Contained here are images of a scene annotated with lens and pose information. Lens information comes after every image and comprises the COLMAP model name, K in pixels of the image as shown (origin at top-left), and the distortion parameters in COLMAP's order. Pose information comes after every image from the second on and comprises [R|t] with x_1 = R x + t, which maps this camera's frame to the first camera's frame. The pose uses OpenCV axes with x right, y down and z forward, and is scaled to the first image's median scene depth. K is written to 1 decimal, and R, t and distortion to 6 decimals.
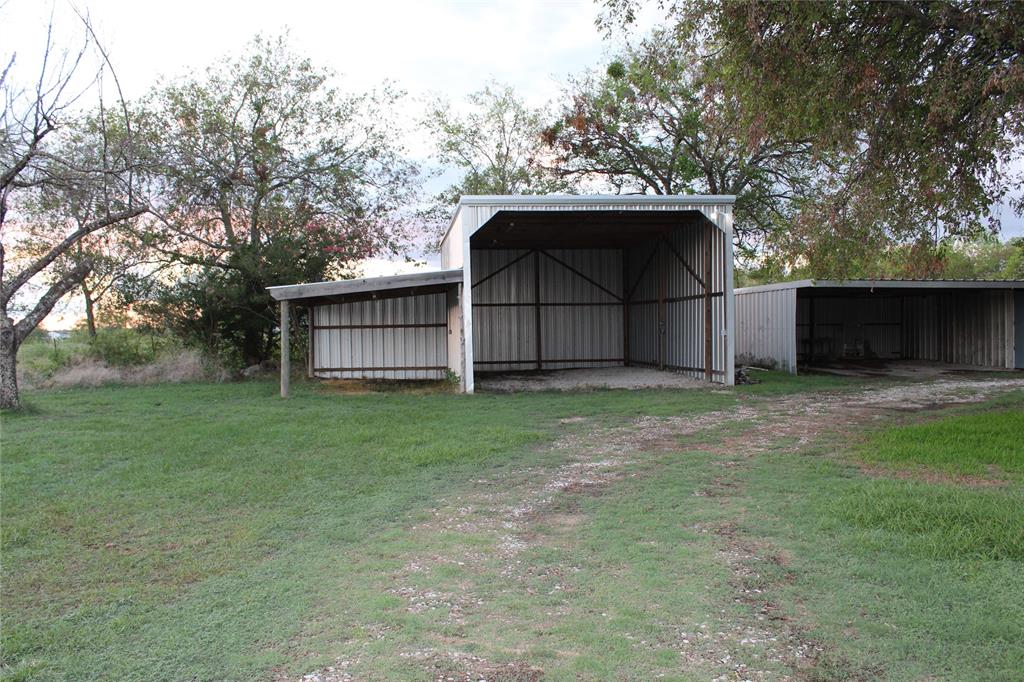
lens RADIAL K [[864.2, 0, 512.0], [0, 864.2, 341.0], [0, 0, 1]] dist [-0.163280, 0.142356]
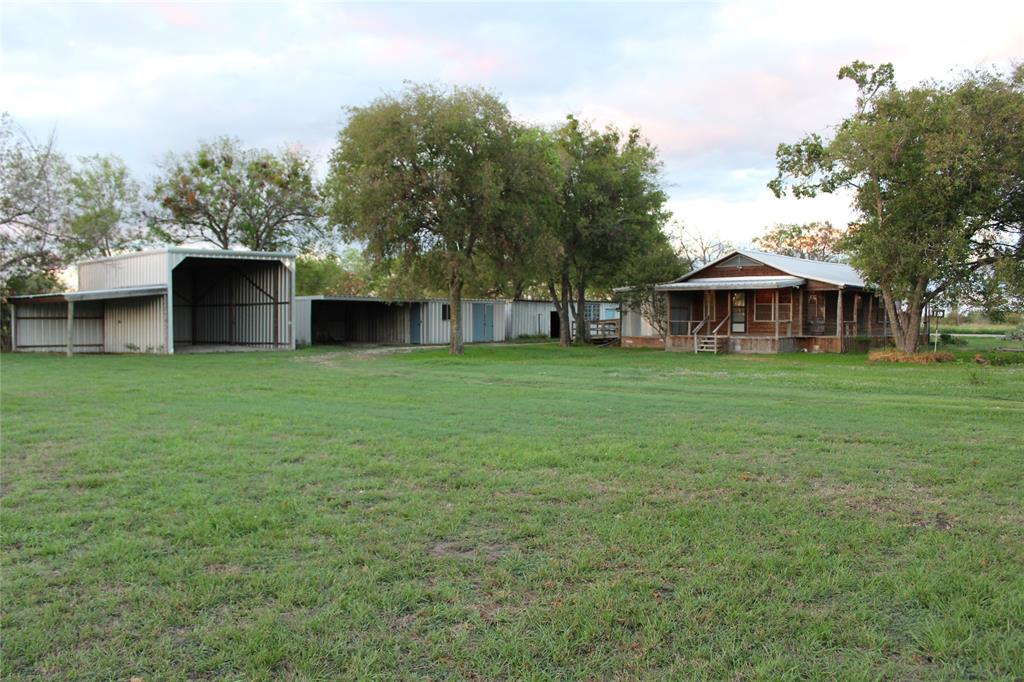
lens RADIAL K [[864.2, 0, 512.0], [0, 864.2, 341.0], [0, 0, 1]] dist [-0.163280, 0.142356]
pose [[0.746388, -0.004567, 0.665495, -0.634861], [0.003235, 0.999990, 0.003235, 0.025329], [-0.665503, -0.000262, 0.746395, -0.751259]]
